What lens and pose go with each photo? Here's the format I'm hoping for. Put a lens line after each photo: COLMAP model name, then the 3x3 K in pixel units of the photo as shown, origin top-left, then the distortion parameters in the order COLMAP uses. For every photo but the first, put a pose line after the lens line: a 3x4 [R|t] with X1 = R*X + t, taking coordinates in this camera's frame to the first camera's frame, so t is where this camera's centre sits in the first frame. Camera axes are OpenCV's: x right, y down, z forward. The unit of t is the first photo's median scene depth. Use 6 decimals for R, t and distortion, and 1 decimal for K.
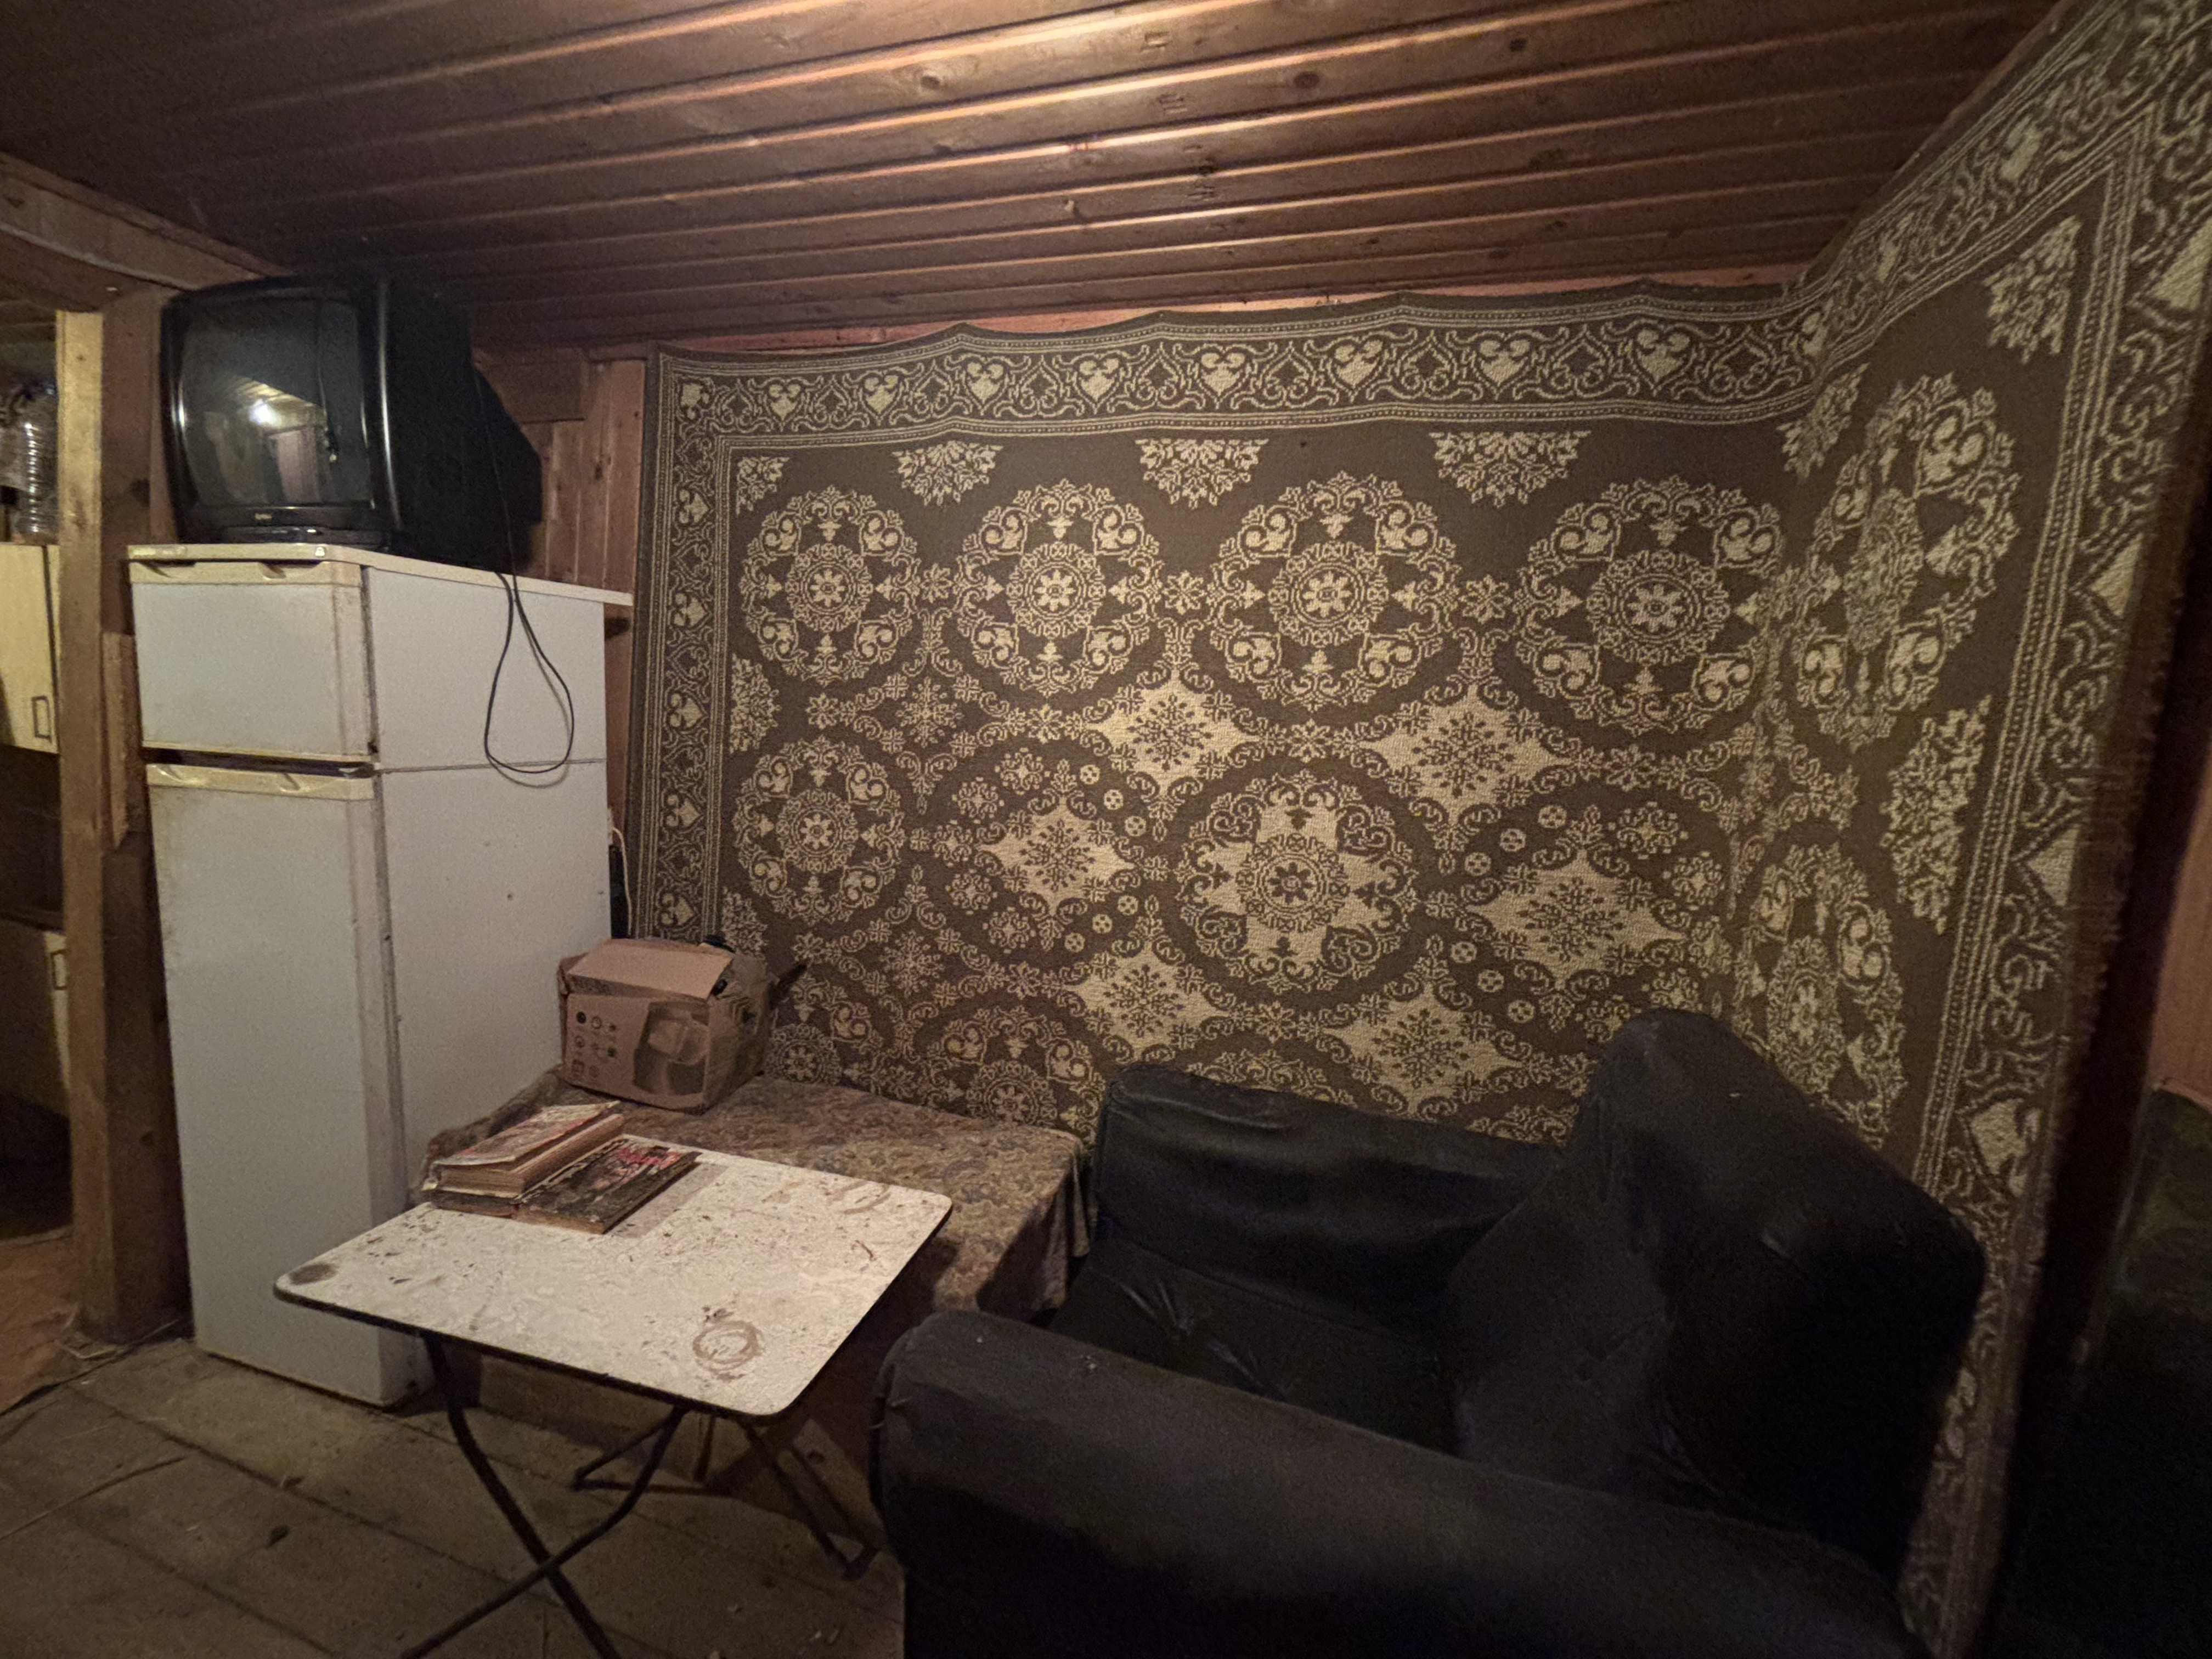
lens RADIAL K [[893.8, 0, 1099.9], [0, 893.8, 810.2], [0, 0, 1]] dist [-0.002524, 0.000525]
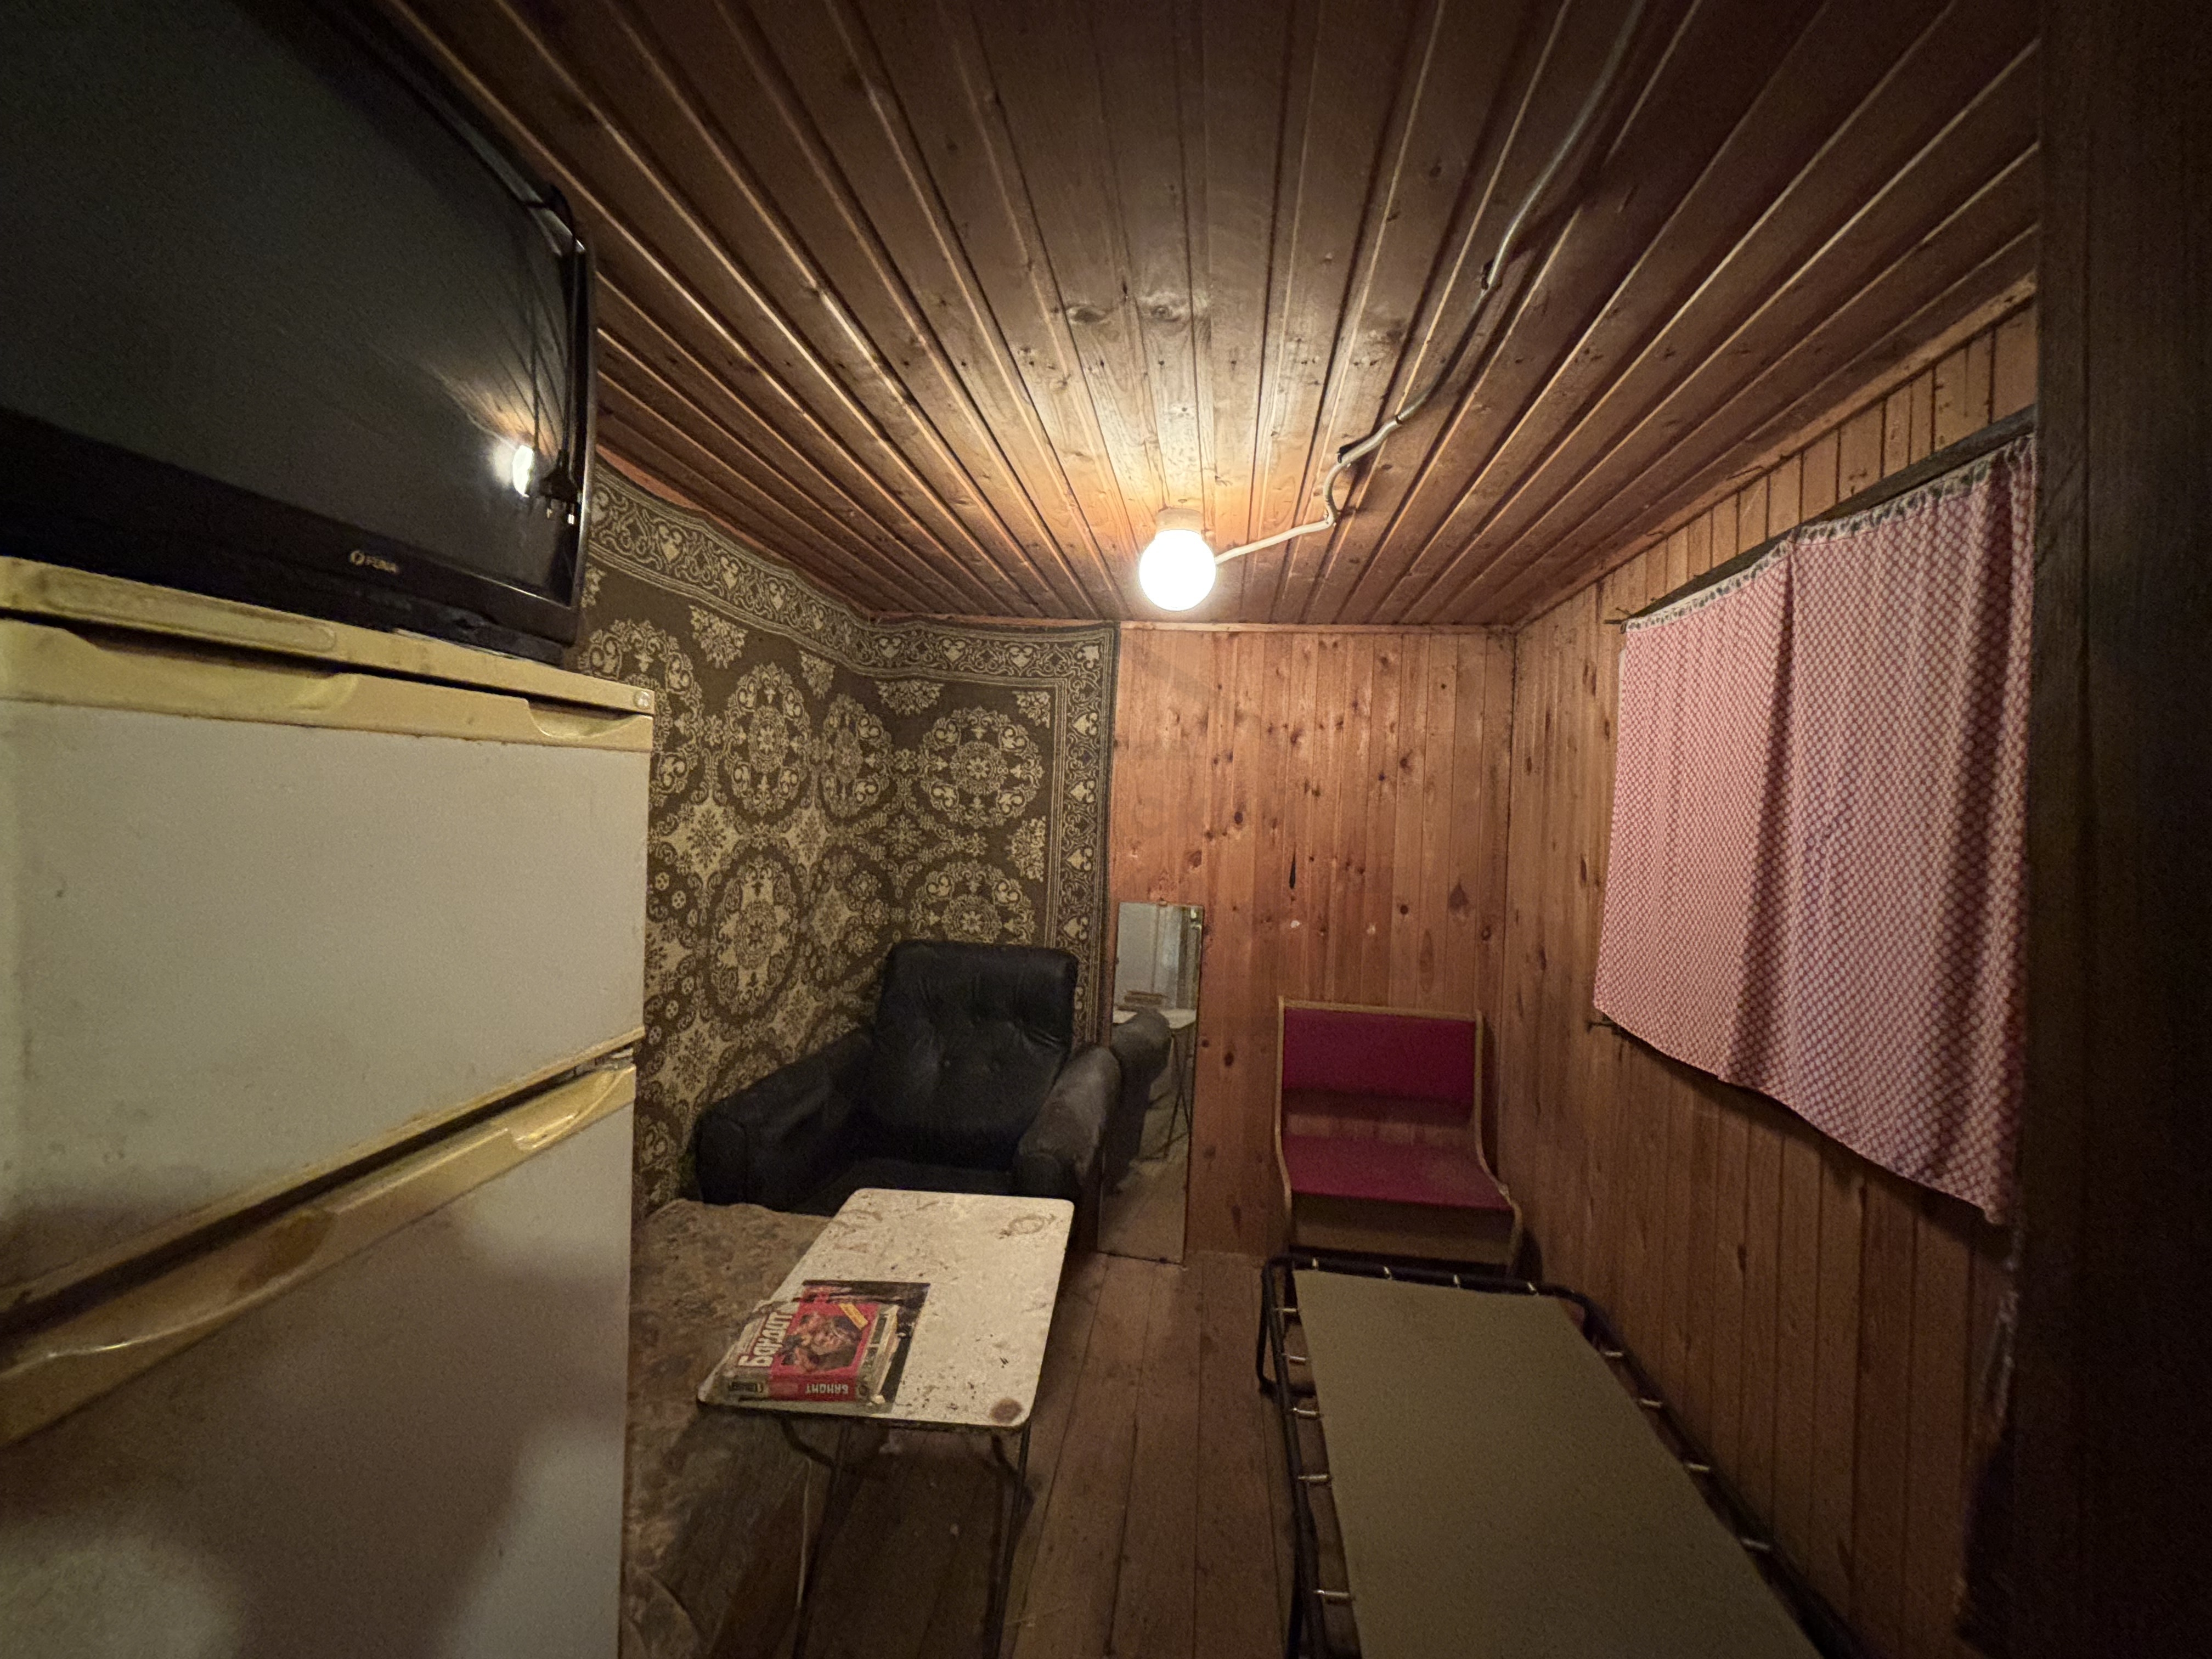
lens RADIAL K [[893.8, 0, 1098.3], [0, 893.8, 829.4], [0, 0, 1]] dist [-0.002524, 0.000525]
pose [[-0.181048, -0.079324, 0.980270, -1.361543], [0.080376, 0.992214, 0.095135, -0.188879], [-0.980184, 0.096014, -0.173262, 0.728661]]
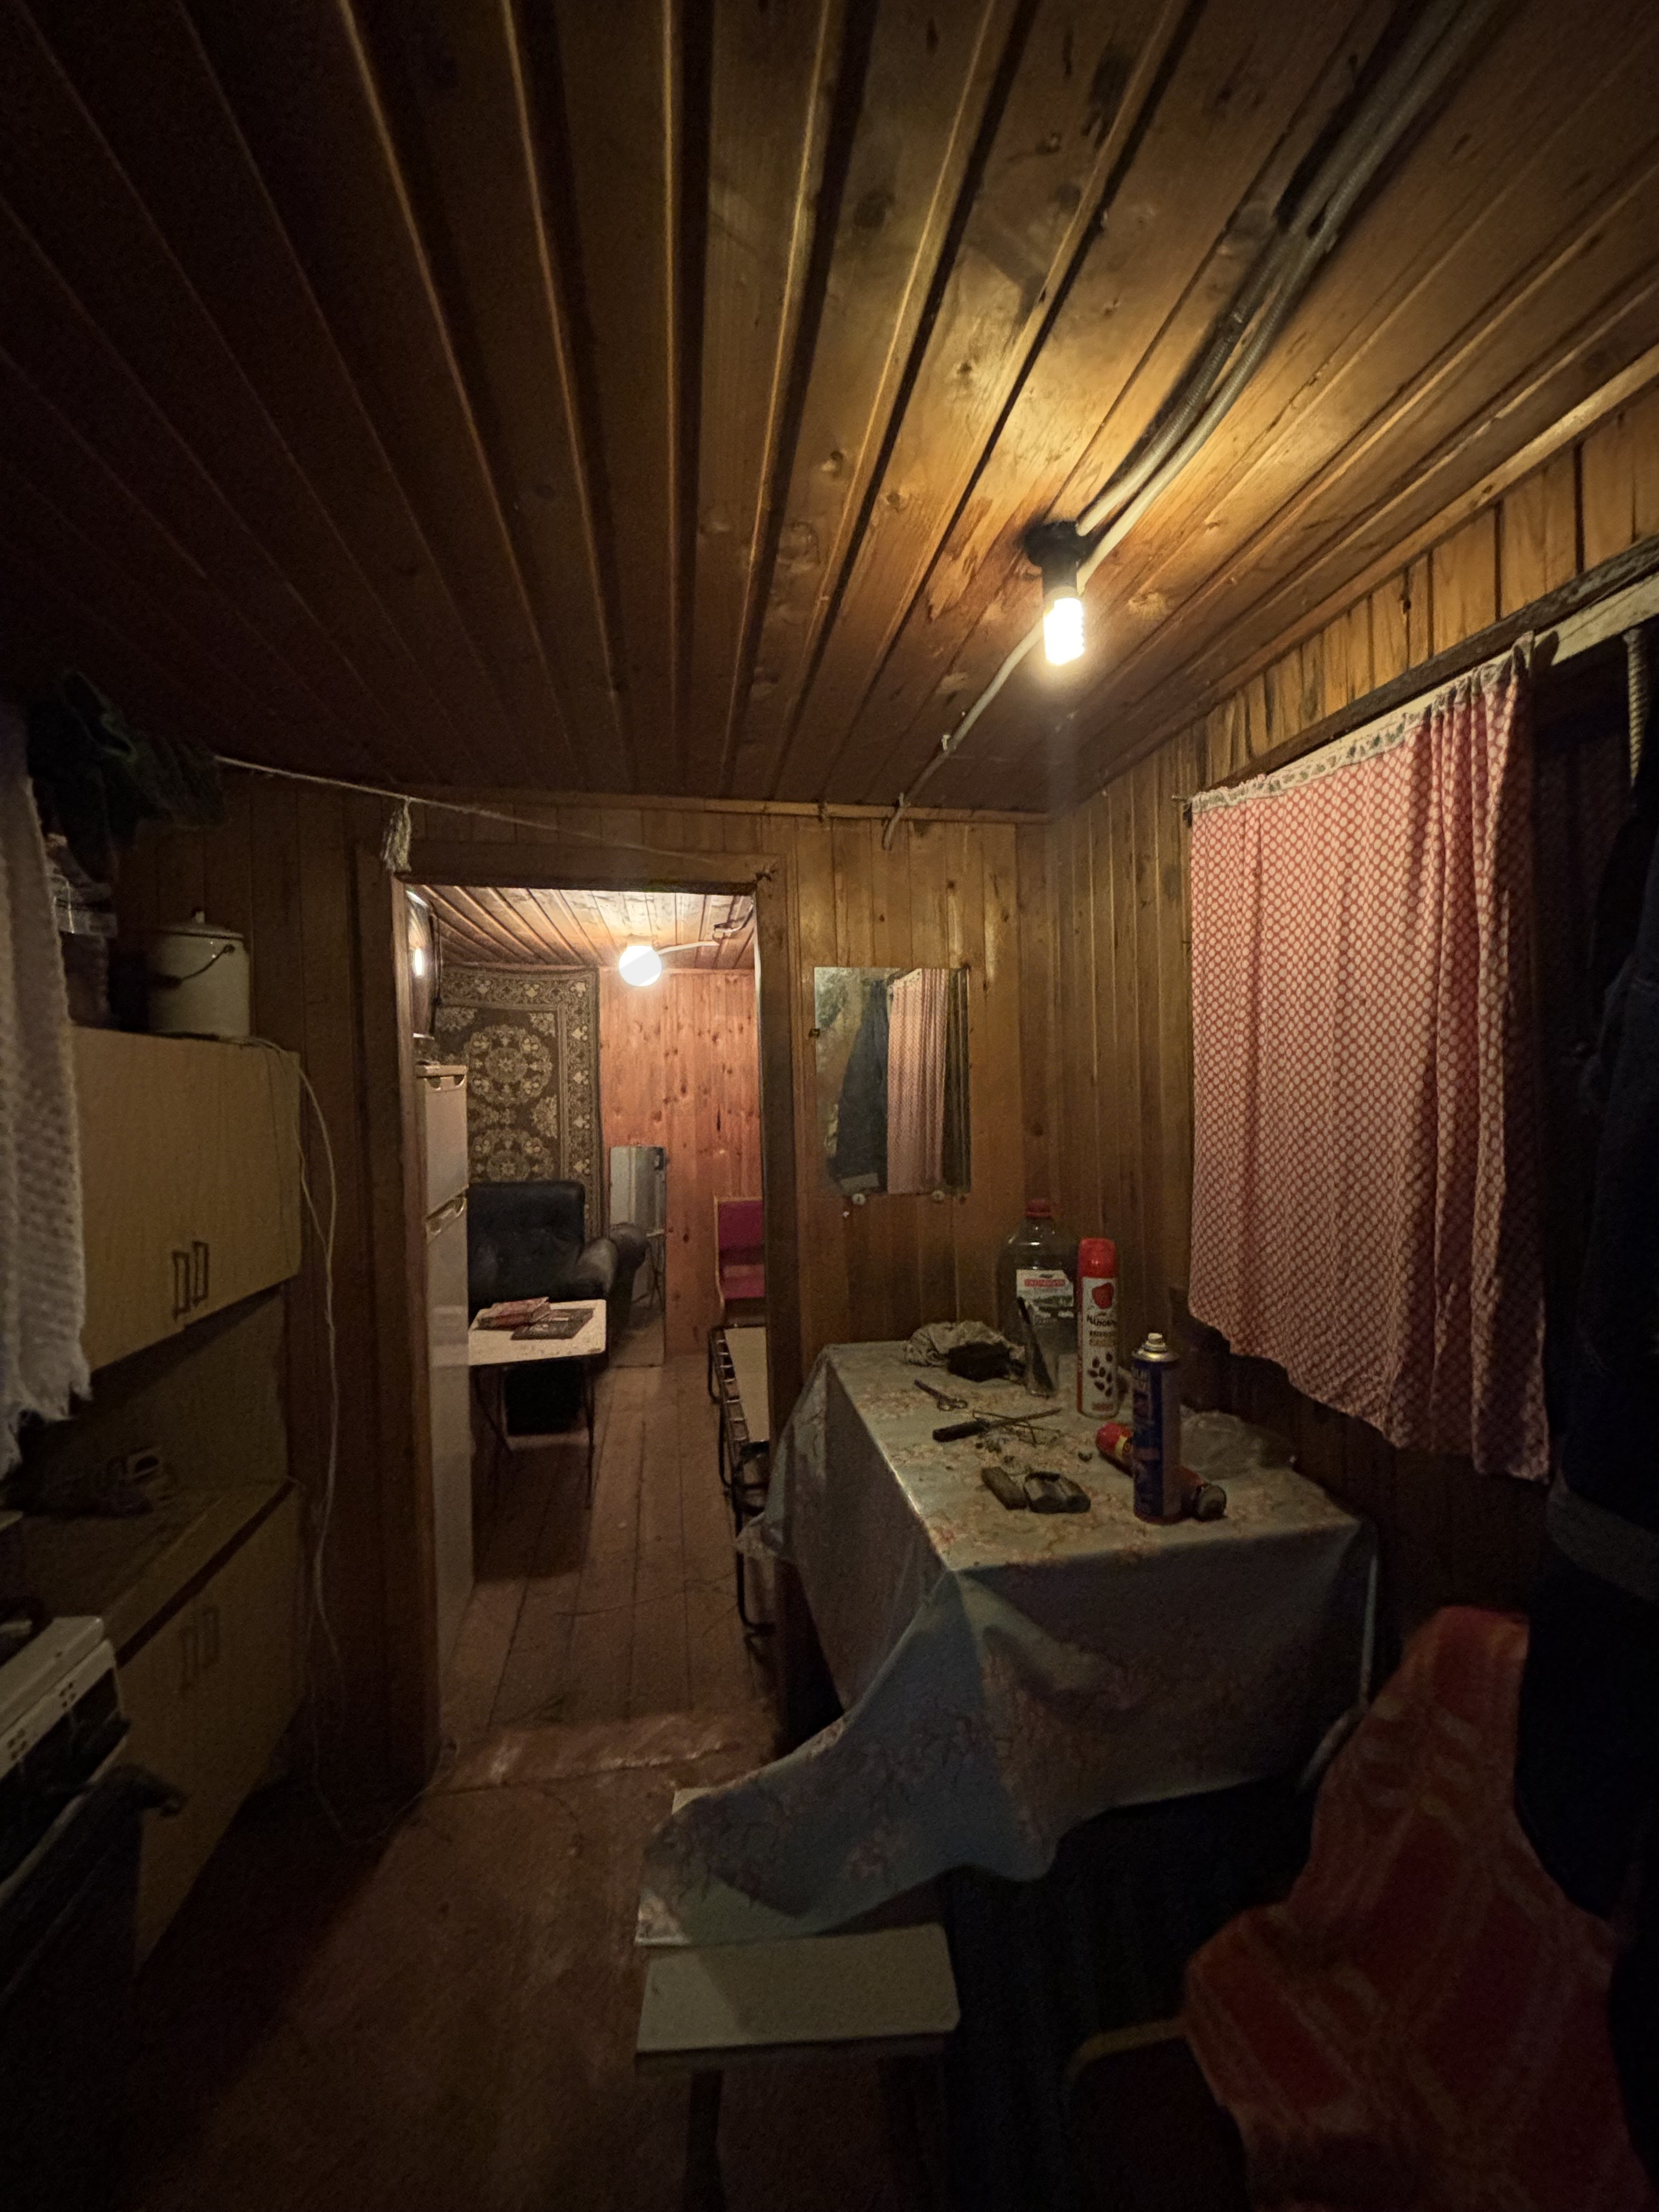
lens RADIAL K [[893.8, 0, 851.1], [0, 893.8, 1101.1], [0, 0, 1]] dist [-0.002524, 0.000525]
pose [[-0.493372, -0.073725, 0.866688, -2.453525], [0.099778, 0.985027, 0.140591, -0.335786], [-0.864077, 0.155840, -0.478629, 1.065612]]
